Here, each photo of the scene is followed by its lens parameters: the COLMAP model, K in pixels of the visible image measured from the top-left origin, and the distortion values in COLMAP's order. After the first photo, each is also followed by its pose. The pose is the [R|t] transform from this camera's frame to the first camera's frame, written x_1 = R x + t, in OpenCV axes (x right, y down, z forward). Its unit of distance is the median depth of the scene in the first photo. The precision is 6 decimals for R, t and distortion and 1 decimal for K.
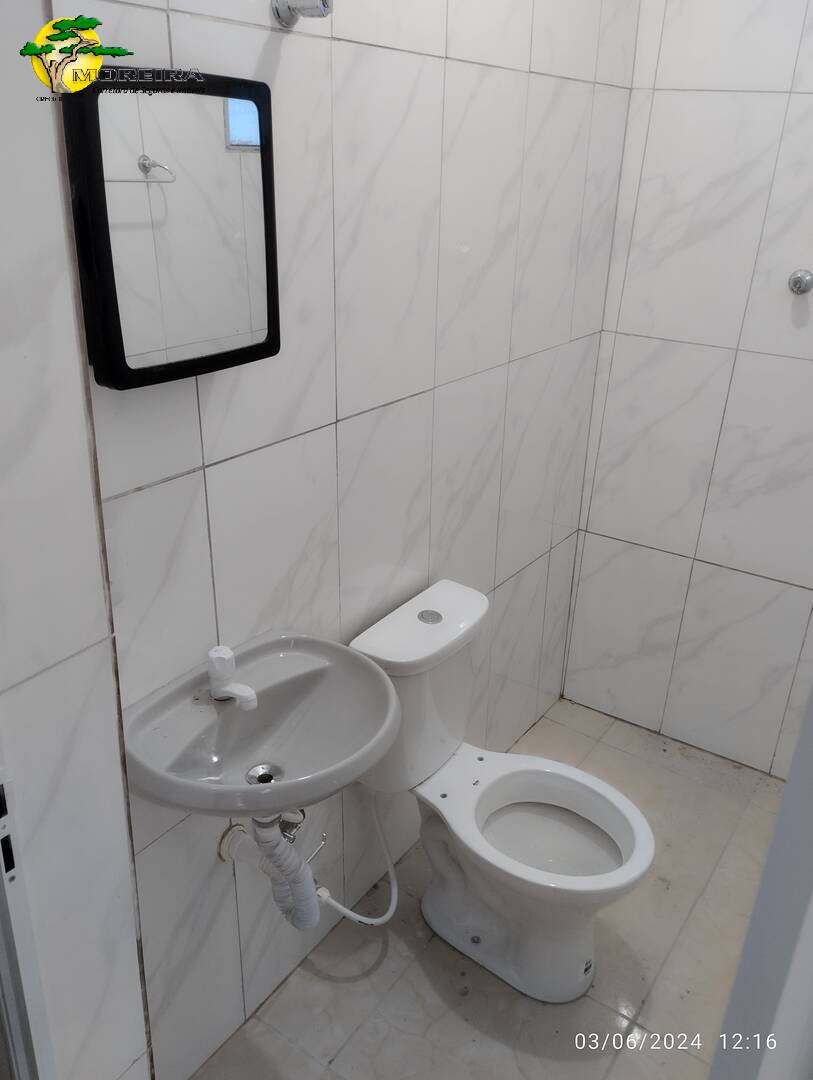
lens RADIAL K [[893.6, 0, 407.4], [0, 893.6, 540.9], [0, 0, 1]] dist [0.102988, -0.125450]
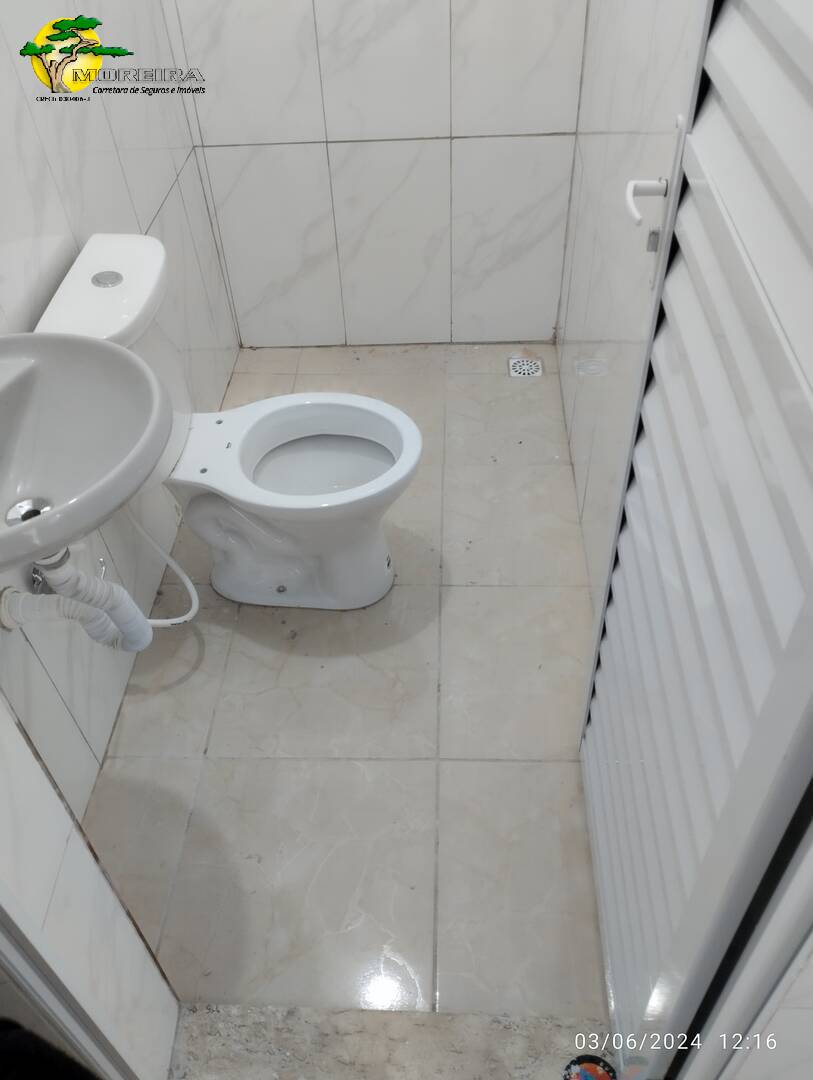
lens RADIAL K [[893.6, 0, 407.1], [0, 893.6, 536.1], [0, 0, 1]] dist [0.102988, -0.125450]
pose [[0.846470, -0.423608, 0.322559, -0.102878], [0.287458, 0.873531, 0.392826, 0.041076], [-0.448169, -0.239793, 0.861187, 0.103412]]
